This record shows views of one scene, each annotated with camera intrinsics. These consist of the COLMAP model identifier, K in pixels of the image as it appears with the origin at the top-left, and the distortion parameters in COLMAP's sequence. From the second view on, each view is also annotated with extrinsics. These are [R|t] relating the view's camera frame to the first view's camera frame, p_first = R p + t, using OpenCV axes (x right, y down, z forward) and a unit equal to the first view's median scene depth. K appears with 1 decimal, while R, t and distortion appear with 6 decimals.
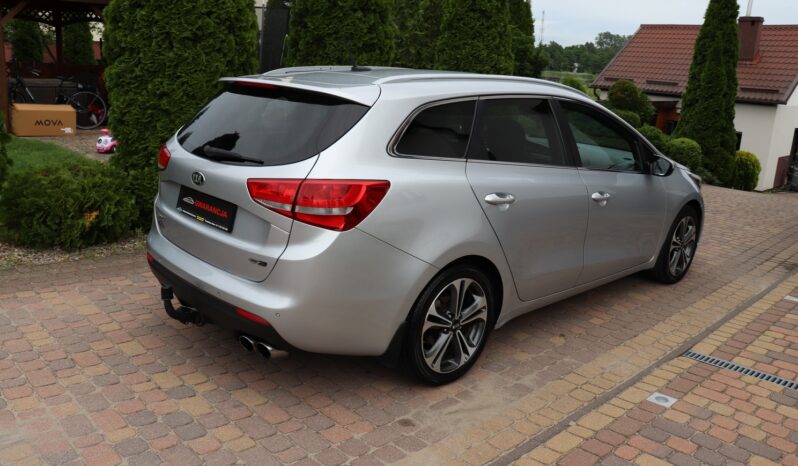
lens RADIAL K [[669.5, 0, 399.0], [0, 669.5, 233.0], [0, 0, 1]] dist [-0.174020, 0.160320]
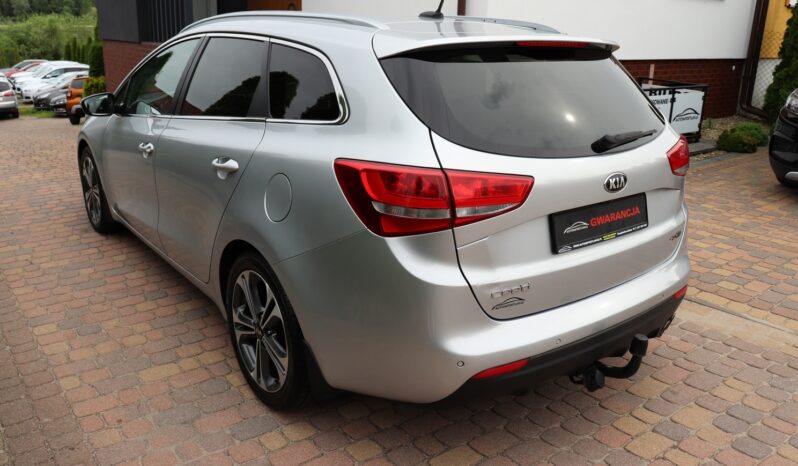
lens RADIAL K [[669.5, 0, 399.0], [0, 669.5, 233.0], [0, 0, 1]] dist [-0.174020, 0.160320]
pose [[0.112121, -0.354825, 0.928185, -0.999635], [0.237460, 0.916580, 0.321704, -0.313238], [-0.964905, 0.184337, 0.187025, 1.093333]]
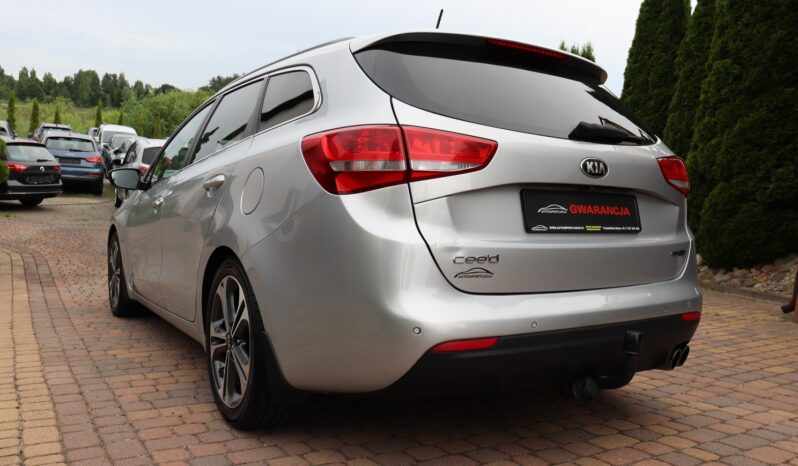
lens RADIAL K [[669.5, 0, 399.0], [0, 669.5, 233.0], [0, 0, 1]] dist [-0.174020, 0.160320]
pose [[0.203413, -0.087728, 0.975155, -1.004895], [0.237466, 0.970660, 0.037789, -0.090069], [-0.949859, 0.223880, 0.218277, 1.048913]]
